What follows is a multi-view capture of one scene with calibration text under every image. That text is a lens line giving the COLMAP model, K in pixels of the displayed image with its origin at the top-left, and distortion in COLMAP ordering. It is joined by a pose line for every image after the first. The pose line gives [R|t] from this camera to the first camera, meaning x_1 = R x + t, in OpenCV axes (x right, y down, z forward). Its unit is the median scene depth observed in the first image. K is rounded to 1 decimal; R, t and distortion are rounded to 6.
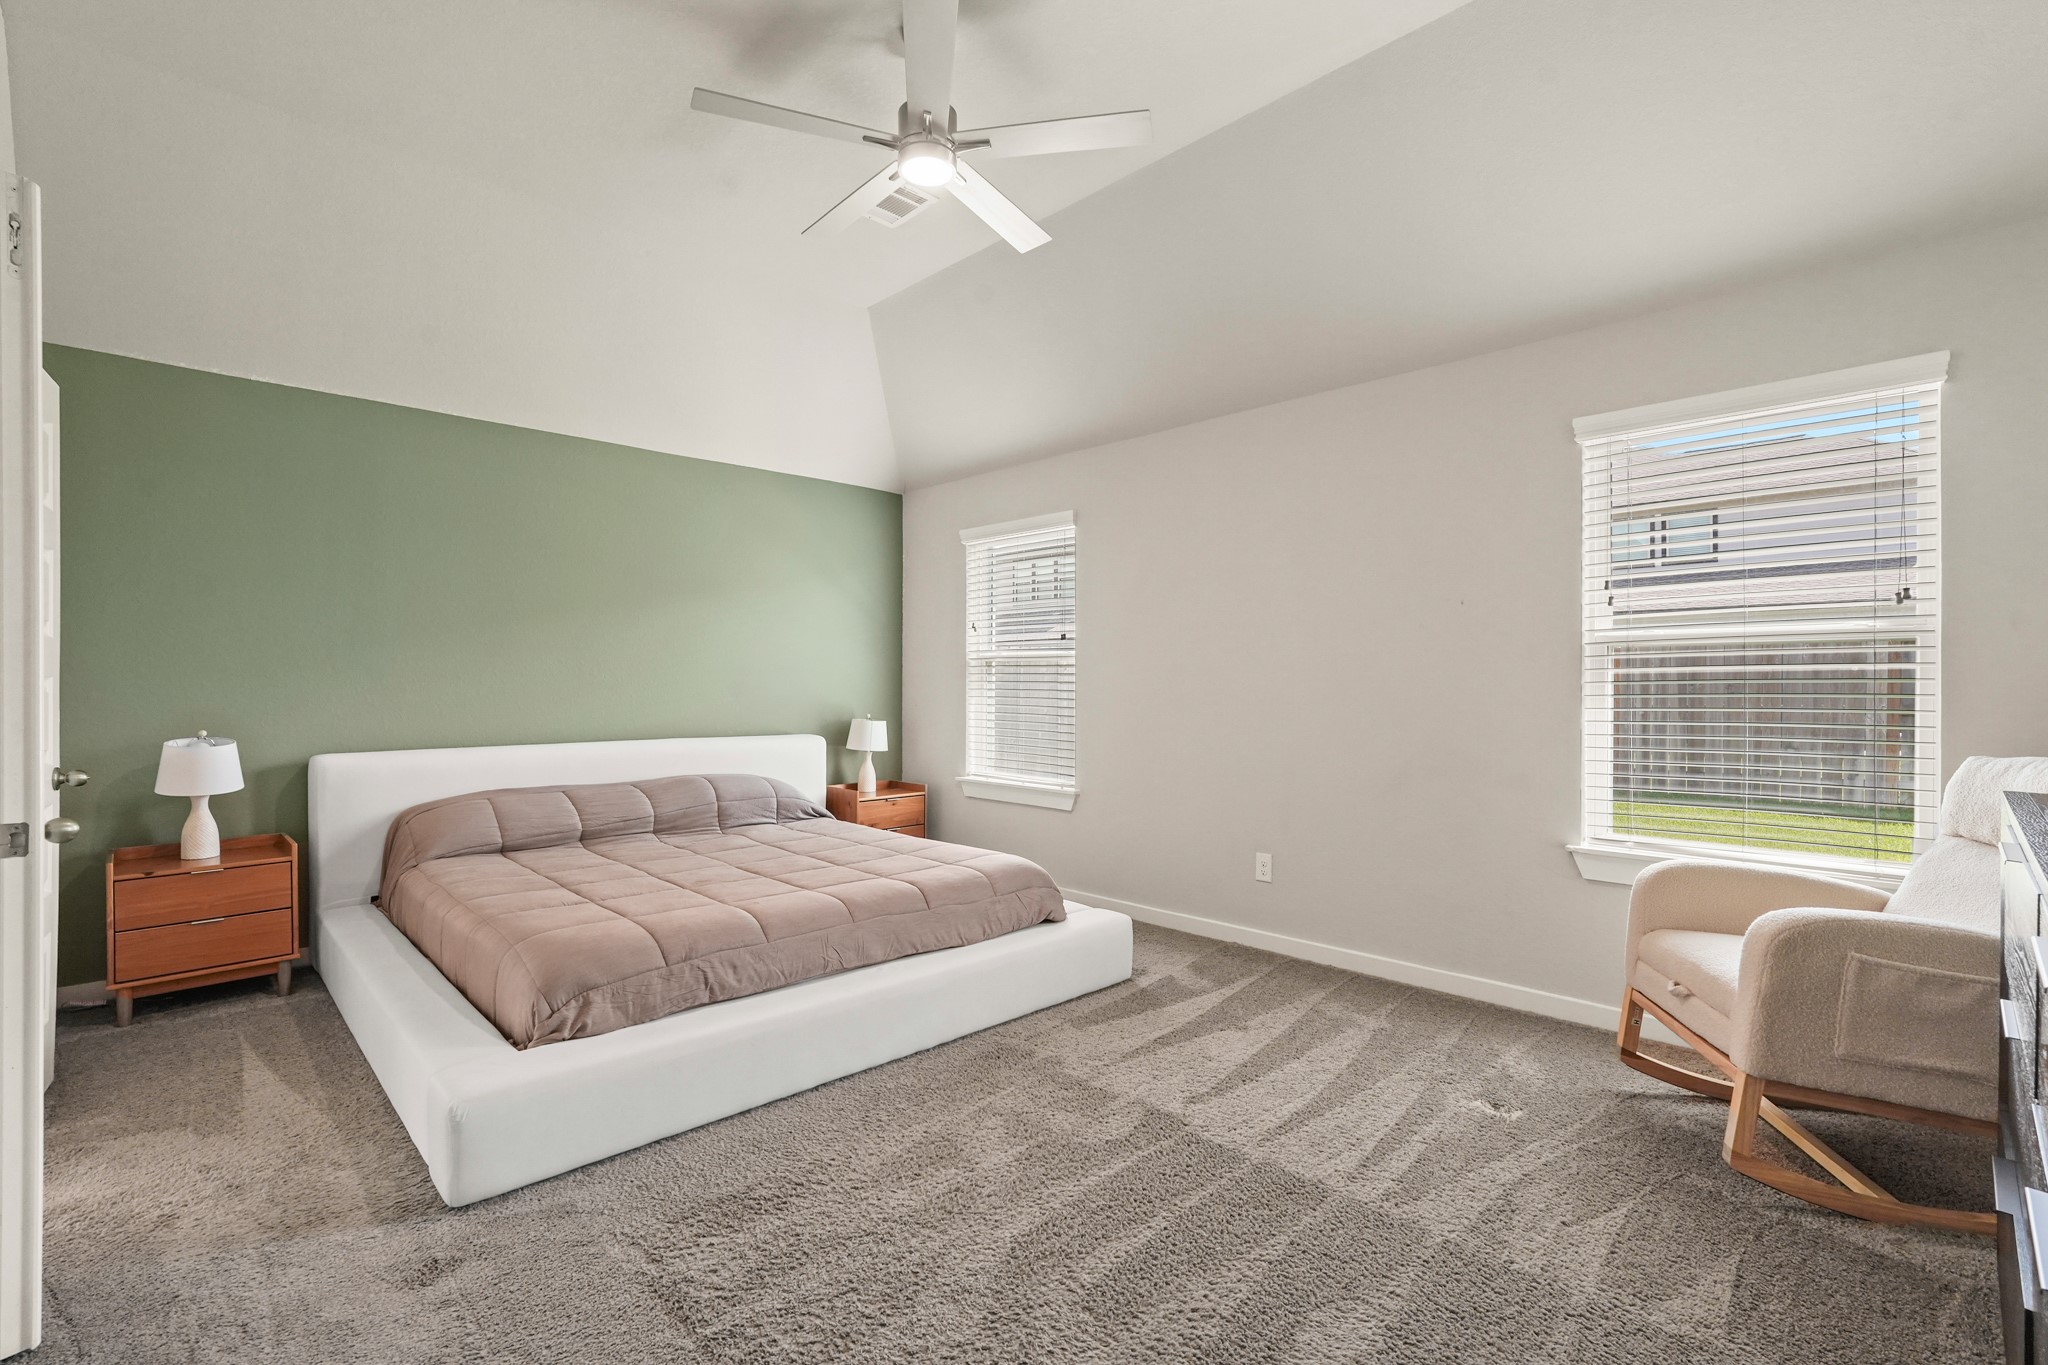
lens RADIAL K [[912.6, 0, 1020.1], [0, 912.6, 683.7], [0, 0, 1]] dist [-0.018245, 0.008437]
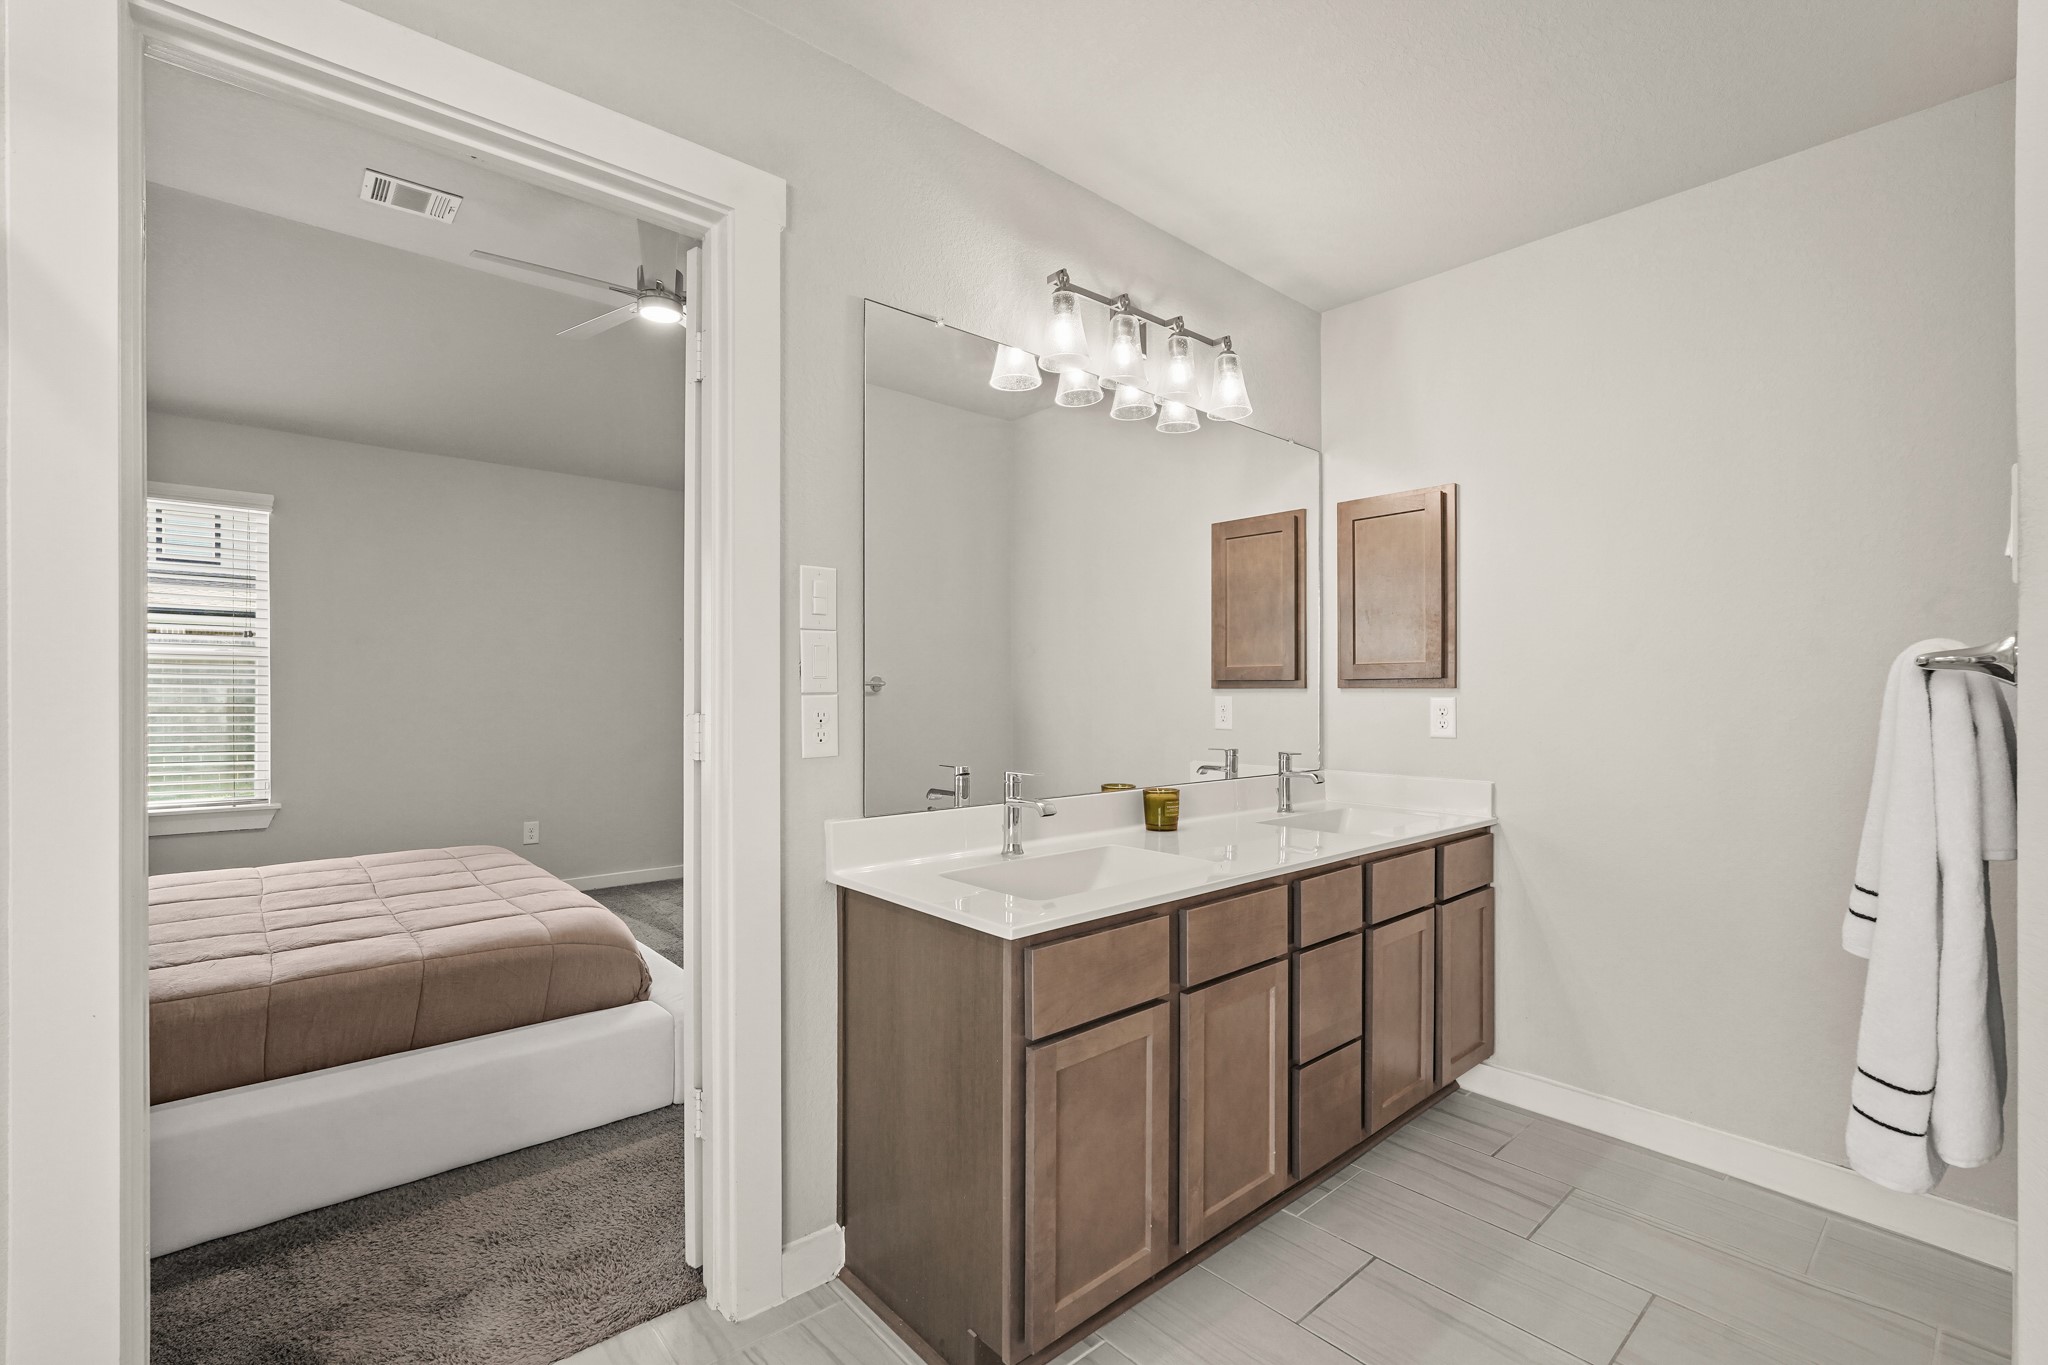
lens RADIAL K [[908.2, 0, 1023.8], [0, 908.2, 692.4], [0, 0, 1]] dist [-0.013217, 0.007165]
pose [[0.046922, -0.000921, 0.998898, -0.961574], [-0.004353, 0.999990, 0.001126, 0.001411], [-0.998889, -0.004401, 0.046917, 0.252586]]
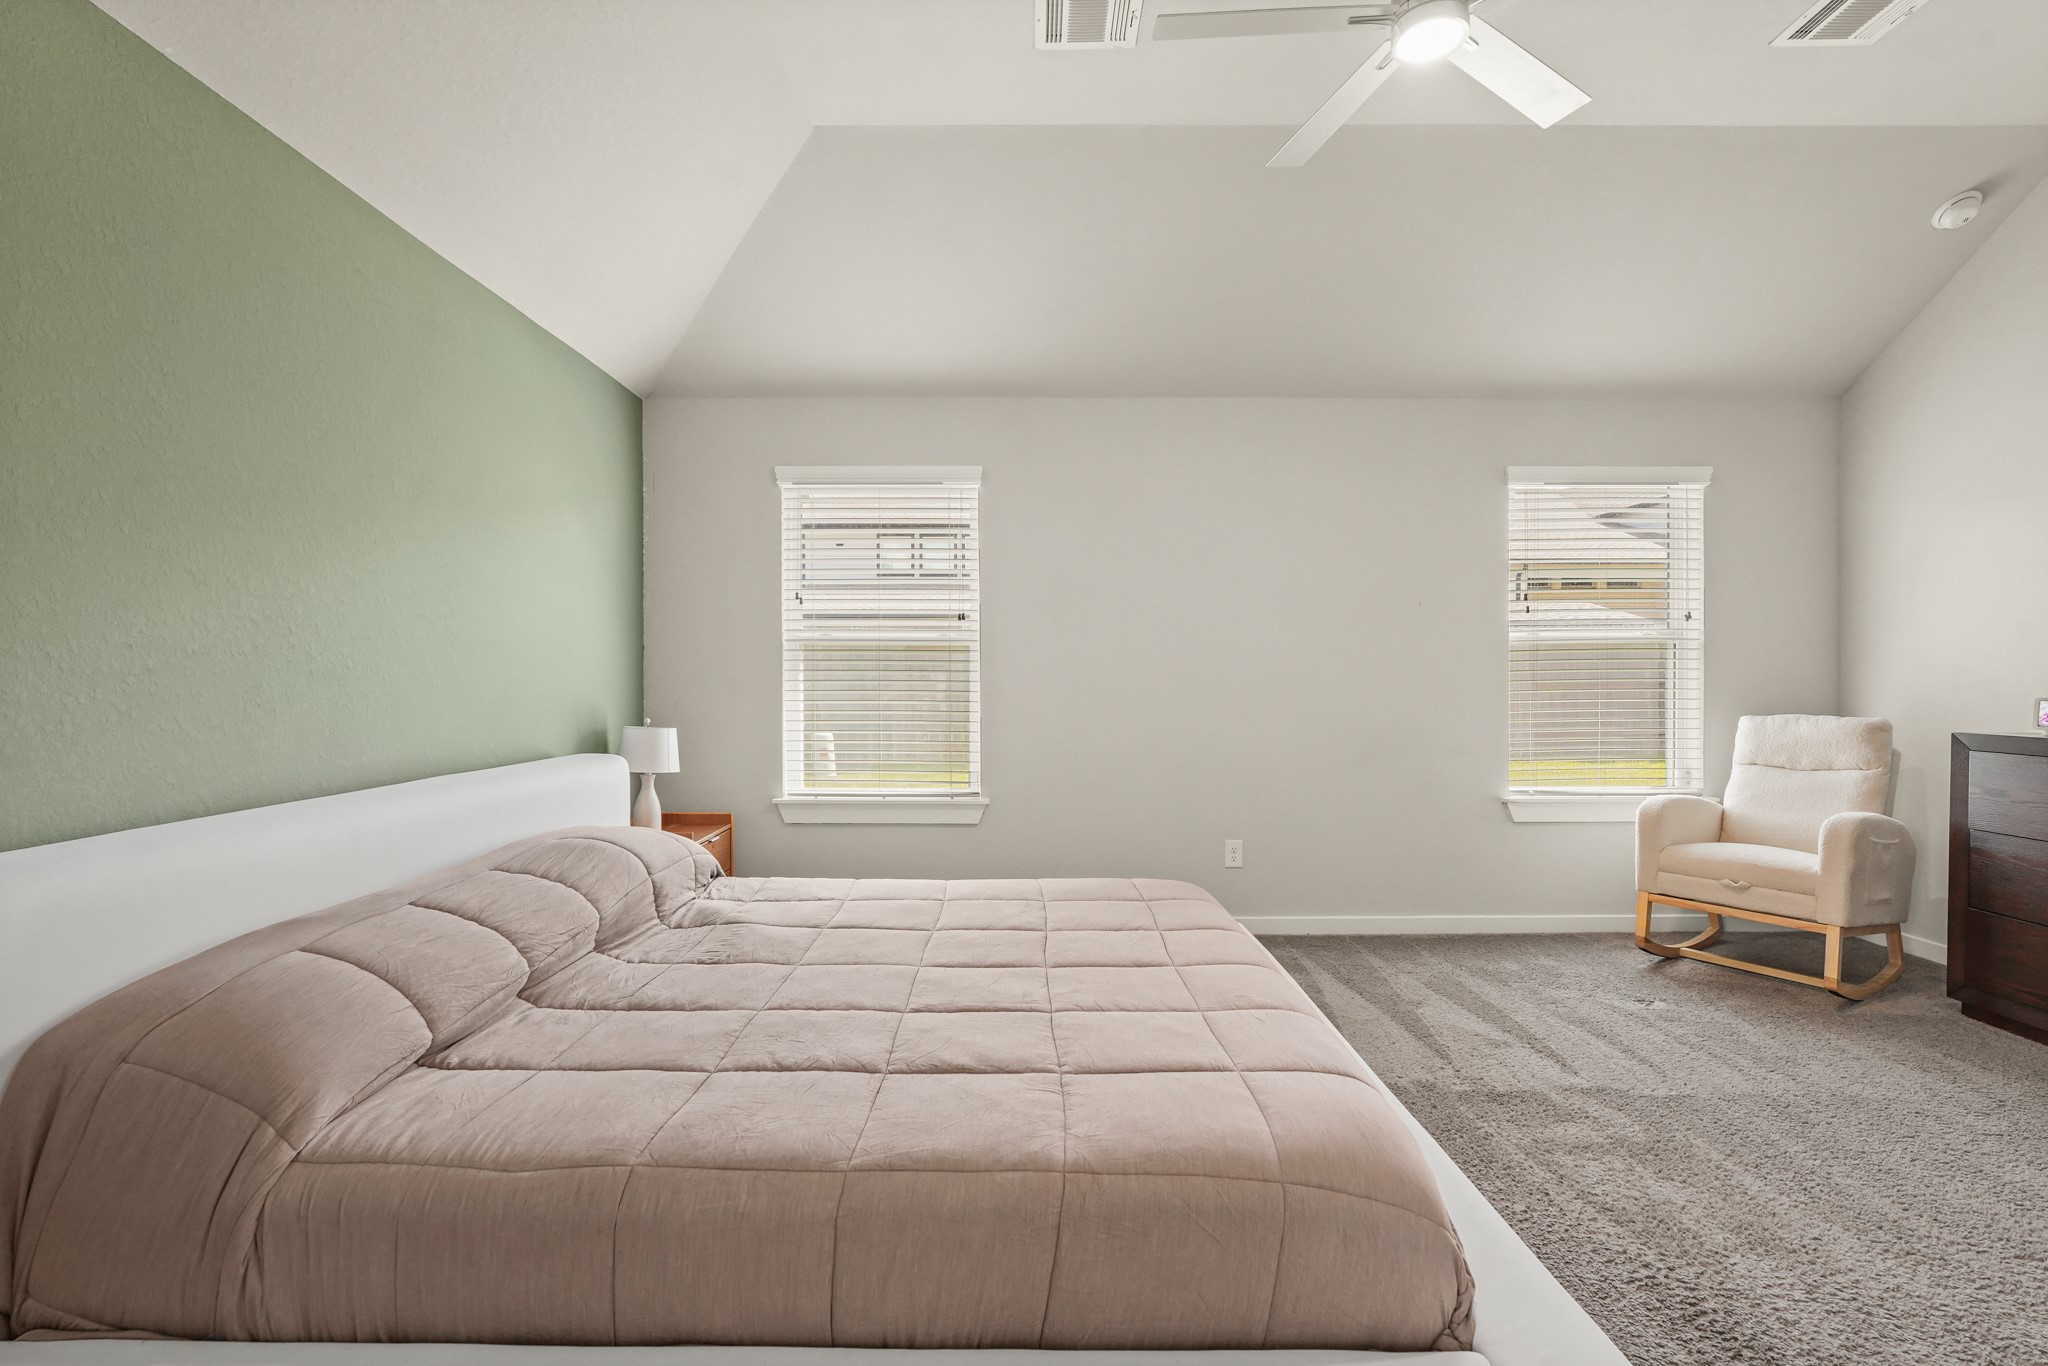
lens RADIAL K [[912.6, 0, 1020.1], [0, 912.6, 684.2], [0, 0, 1]] dist [-0.018245, 0.008437]
pose [[0.695970, -0.006958, 0.718037, -0.624240], [0.001288, 0.999964, 0.008442, 0.004112], [-0.718070, -0.004951, 0.695953, 0.463955]]
